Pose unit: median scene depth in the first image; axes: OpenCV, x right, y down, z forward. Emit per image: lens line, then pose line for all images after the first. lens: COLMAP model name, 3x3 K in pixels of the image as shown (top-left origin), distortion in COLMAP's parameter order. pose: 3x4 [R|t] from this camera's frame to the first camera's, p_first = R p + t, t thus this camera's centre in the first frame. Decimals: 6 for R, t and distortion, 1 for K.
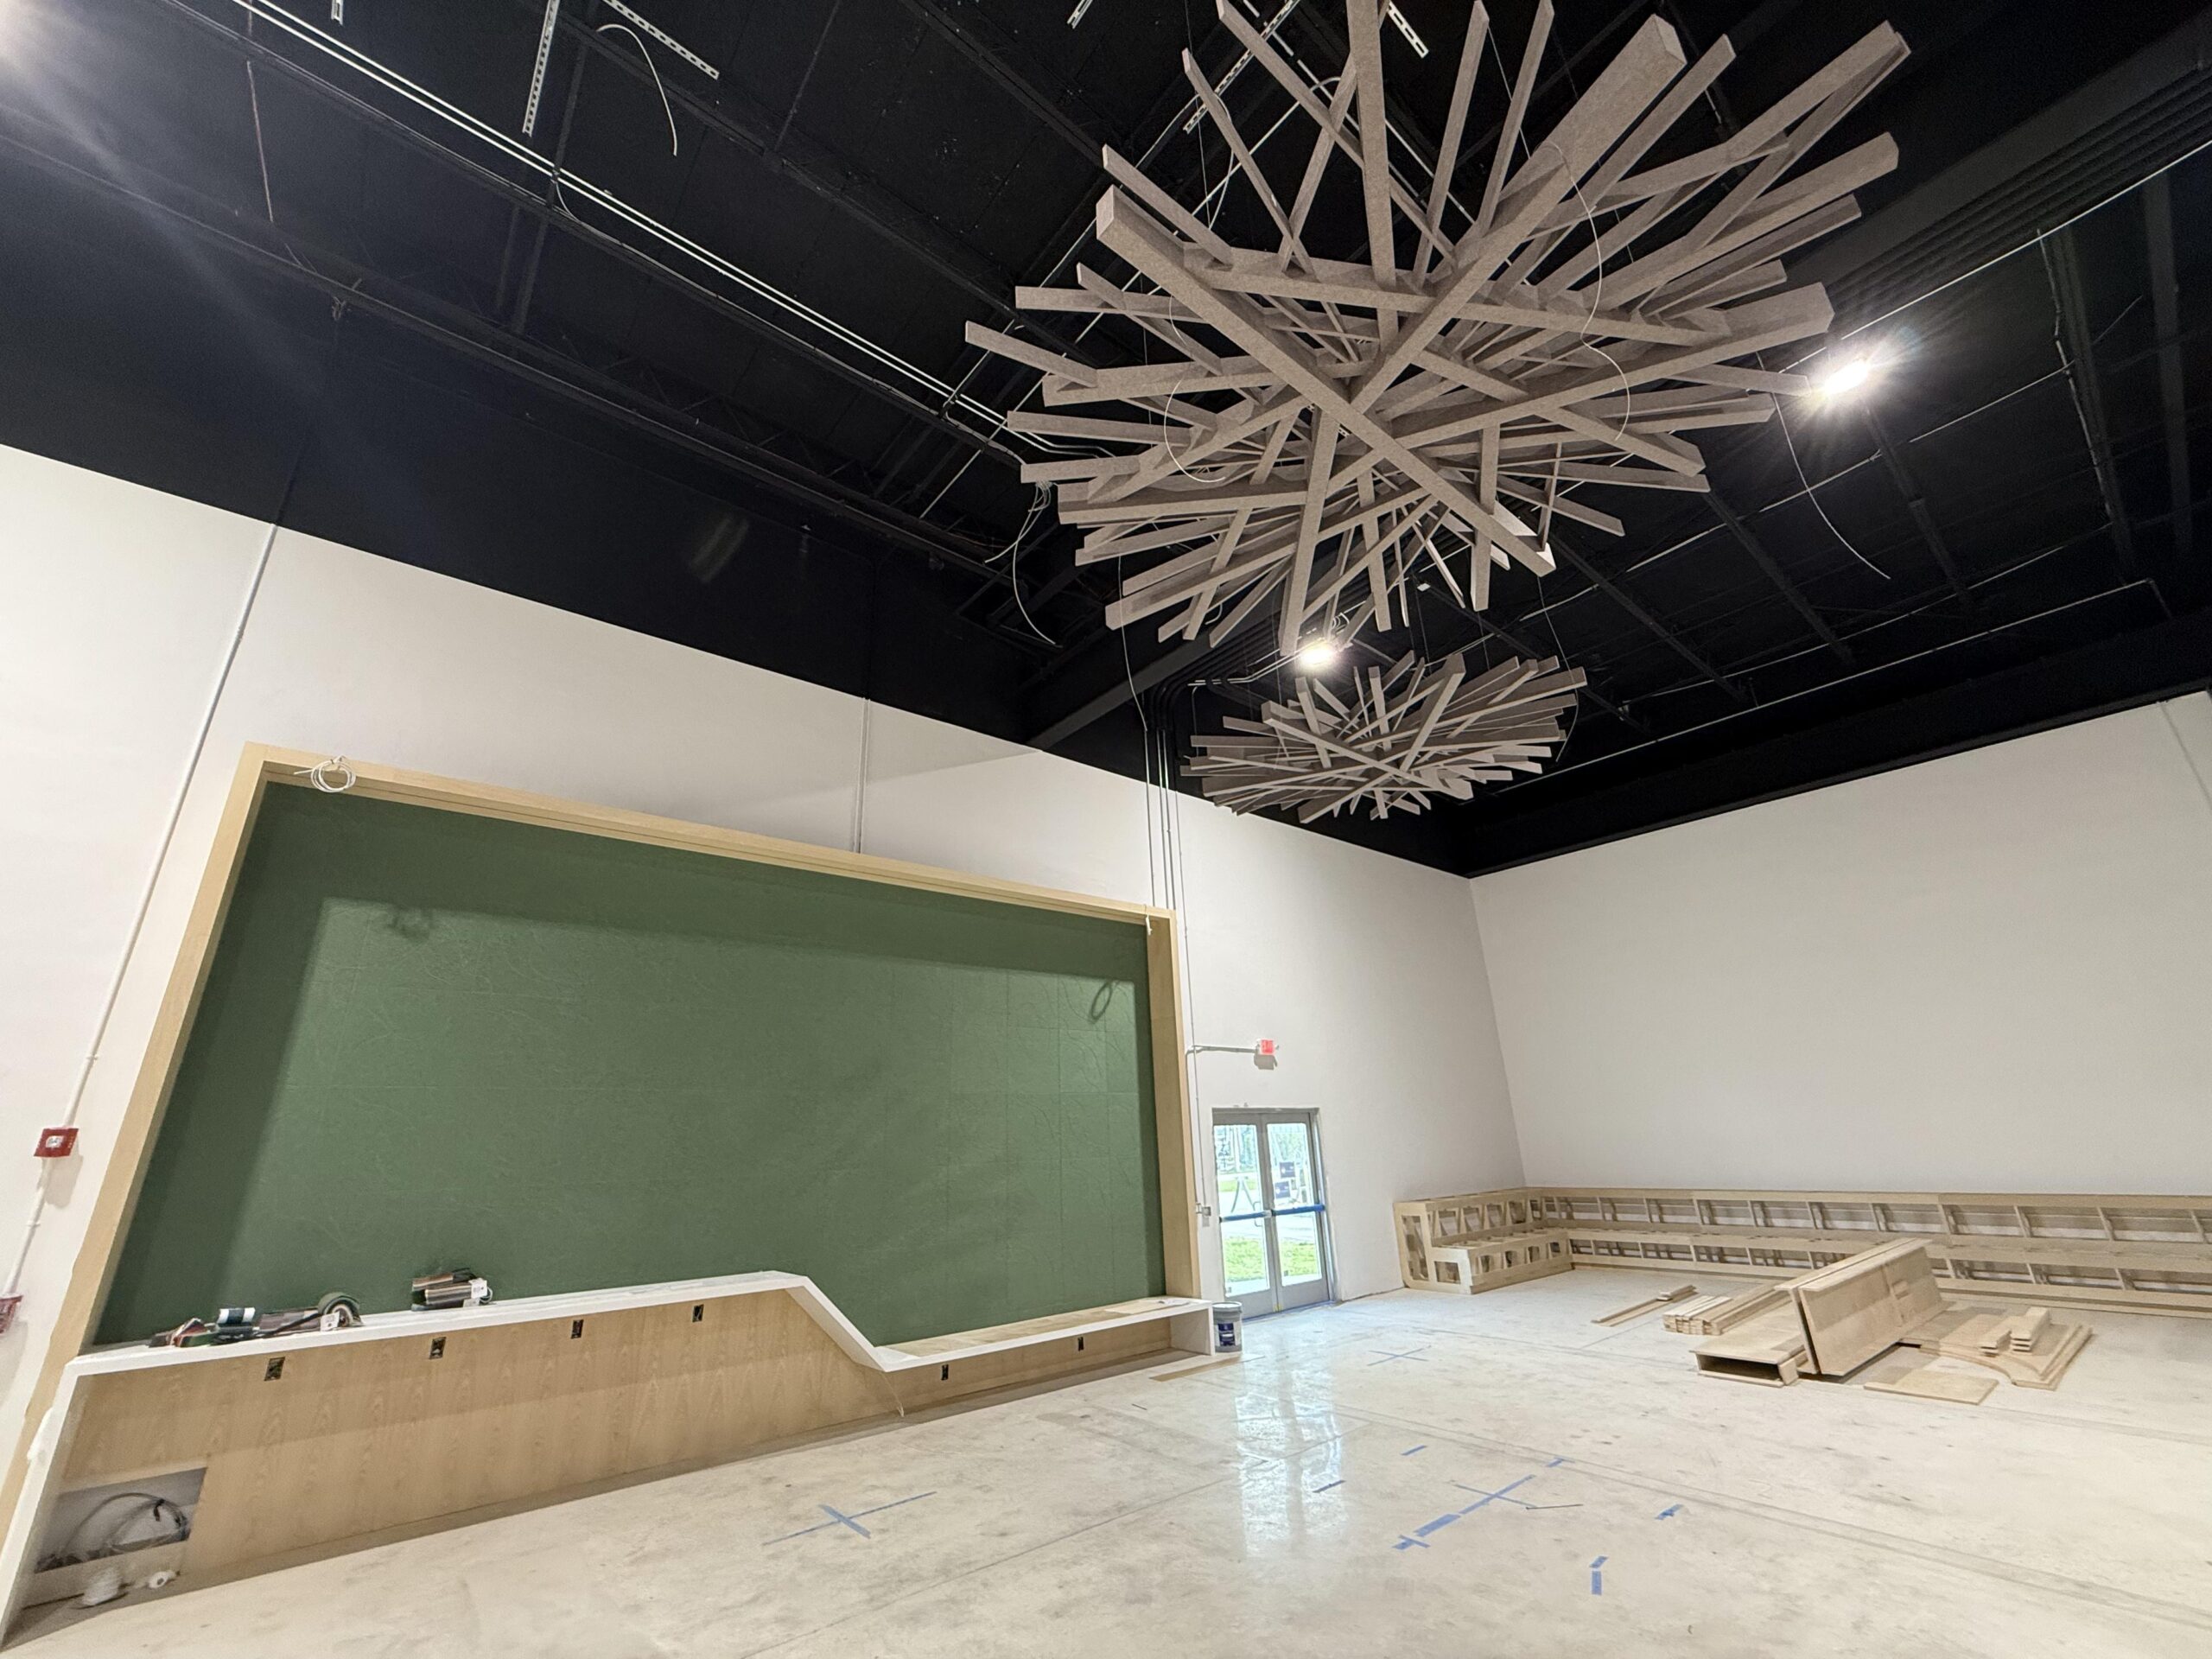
lens RADIAL K [[882.5, 0, 1102.0], [0, 882.5, 829.8], [0, 0, 1]] dist [0.001647, 0.000797]
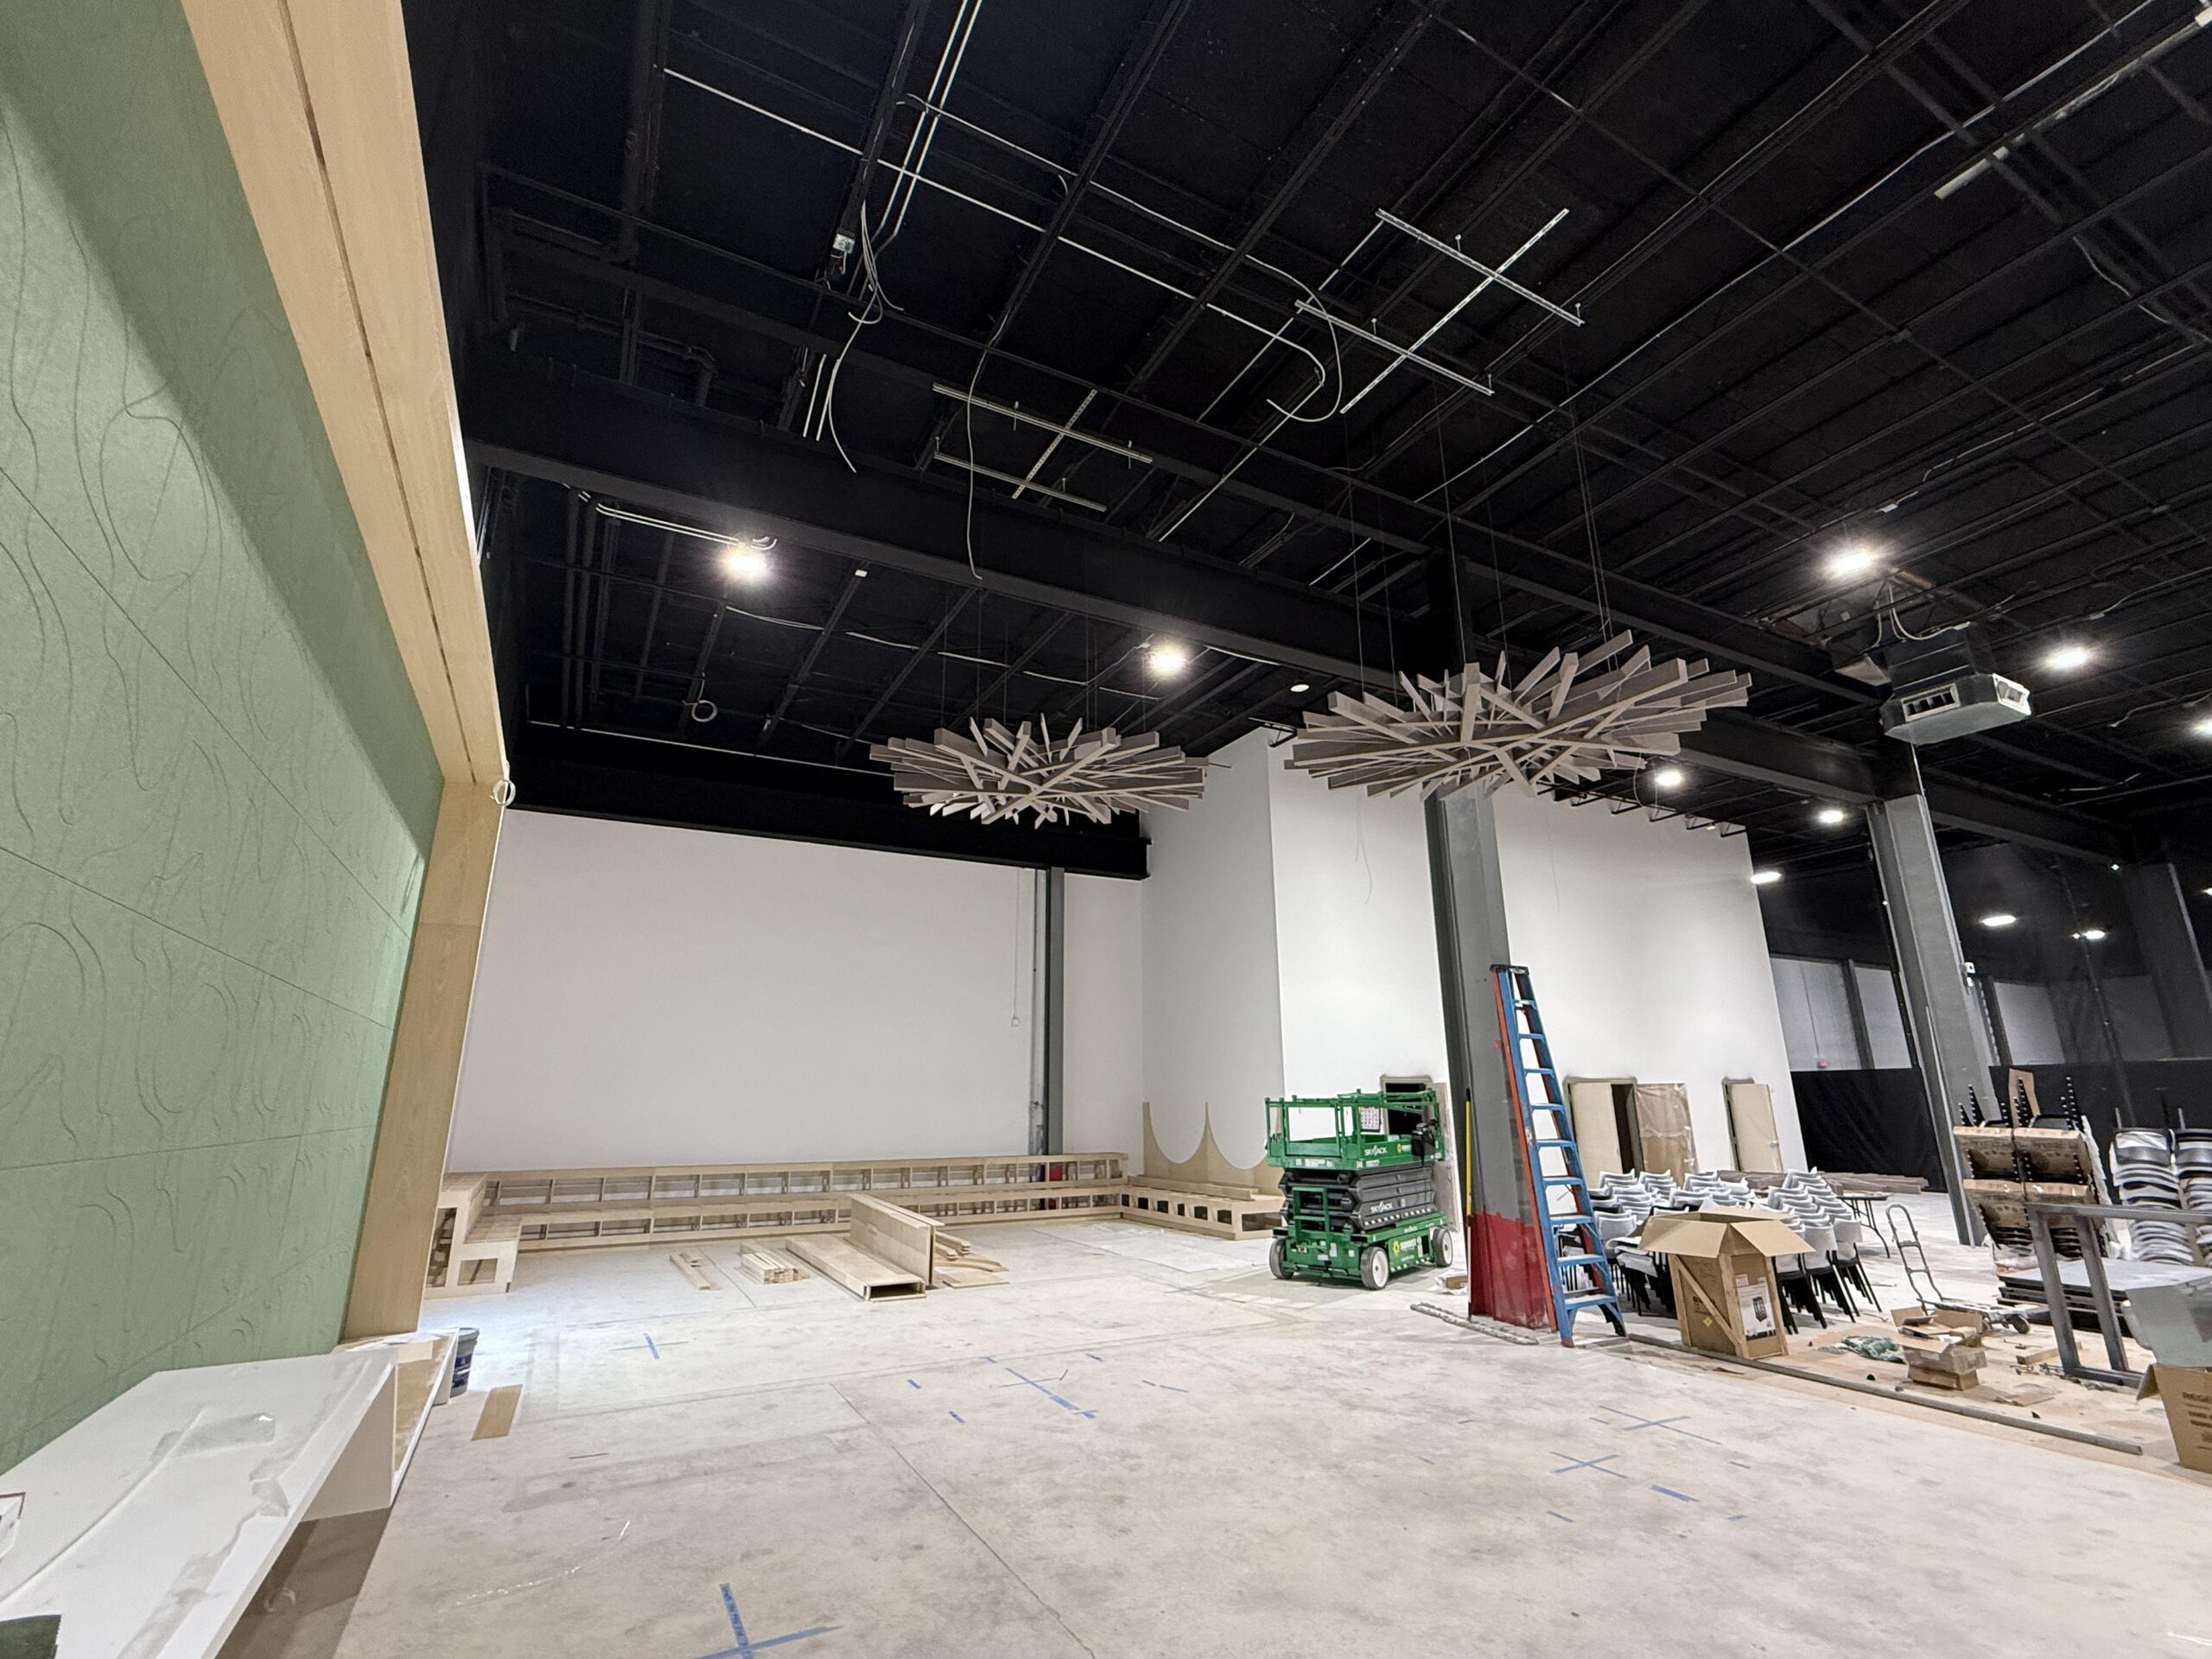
lens RADIAL K [[996.8, 0, 1111.1], [0, 996.8, 844.8], [0, 0, 1]] dist [0.001125, 0.000011]
pose [[0.181754, 0.281212, 0.942277, -1.120836], [-0.335649, 0.918429, -0.209352, 0.300068], [-0.924286, -0.278224, 0.261317, 0.730749]]
